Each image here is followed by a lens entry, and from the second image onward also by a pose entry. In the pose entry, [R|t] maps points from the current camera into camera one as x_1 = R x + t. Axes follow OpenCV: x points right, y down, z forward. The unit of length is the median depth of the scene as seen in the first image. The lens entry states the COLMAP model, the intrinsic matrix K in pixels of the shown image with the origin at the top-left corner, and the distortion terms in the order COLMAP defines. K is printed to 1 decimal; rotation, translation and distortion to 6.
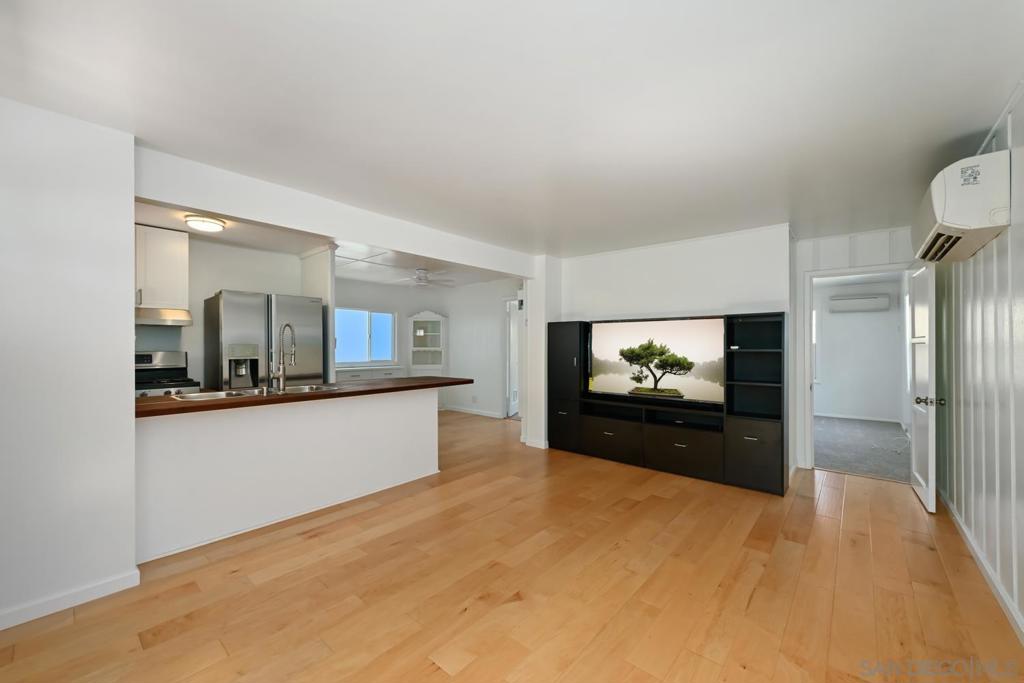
lens RADIAL K [[403.4, 0, 518.9], [0, 403.4, 342.8], [0, 0, 1]] dist [-0.000120, -0.000801]
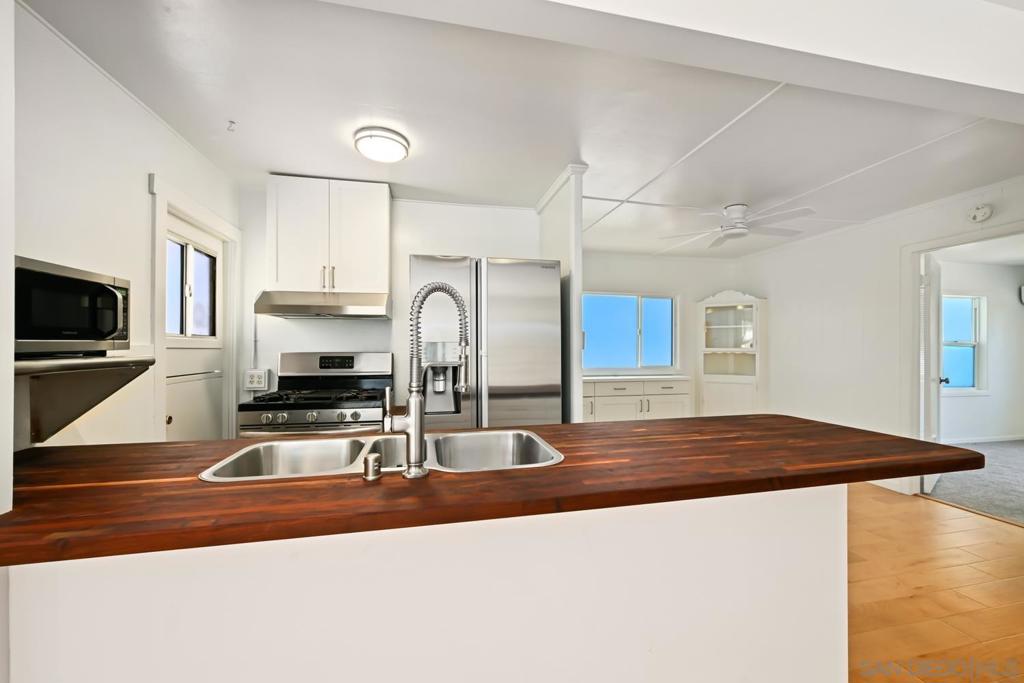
lens RADIAL K [[403.4, 0, 519.8], [0, 403.4, 339.7], [0, 0, 1]] dist [-0.000120, -0.000801]
pose [[0.800637, -0.007290, -0.599105, -0.196212], [0.002431, 0.999957, -0.008919, 0.005265], [0.599145, 0.005685, 0.800621, 0.517463]]
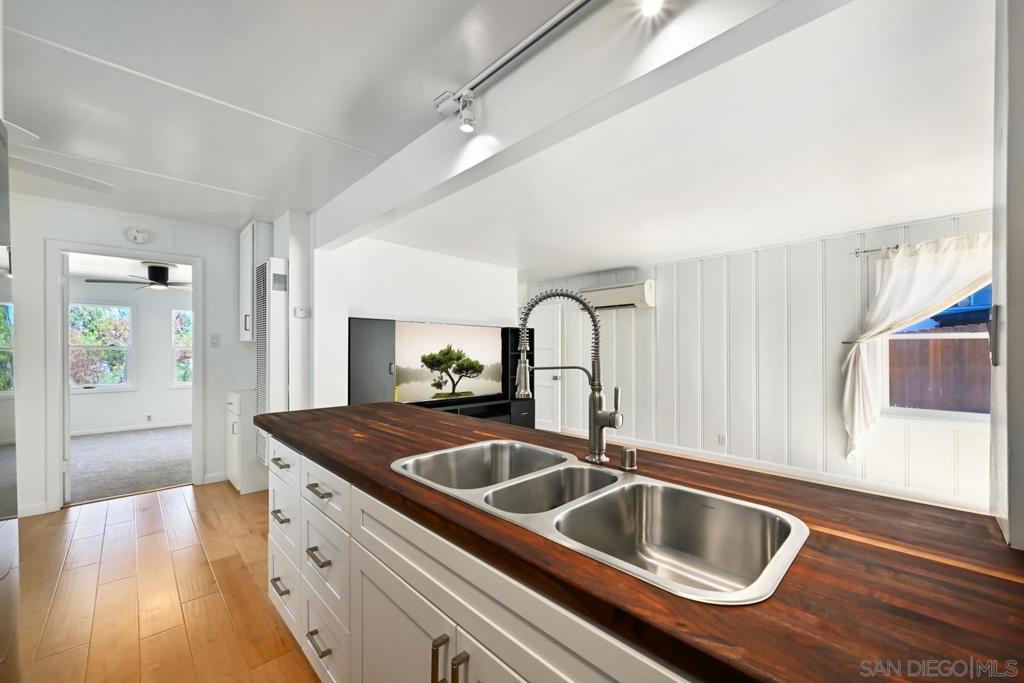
lens RADIAL K [[403.4, 0, 522.3], [0, 403.4, 341.7], [0, 0, 1]] dist [-0.000120, -0.000801]
pose [[0.100992, 0.029378, 0.994453, -0.691498], [-0.008035, 0.999555, -0.028713, 0.010251], [-0.994855, -0.005091, 0.101183, 0.704657]]
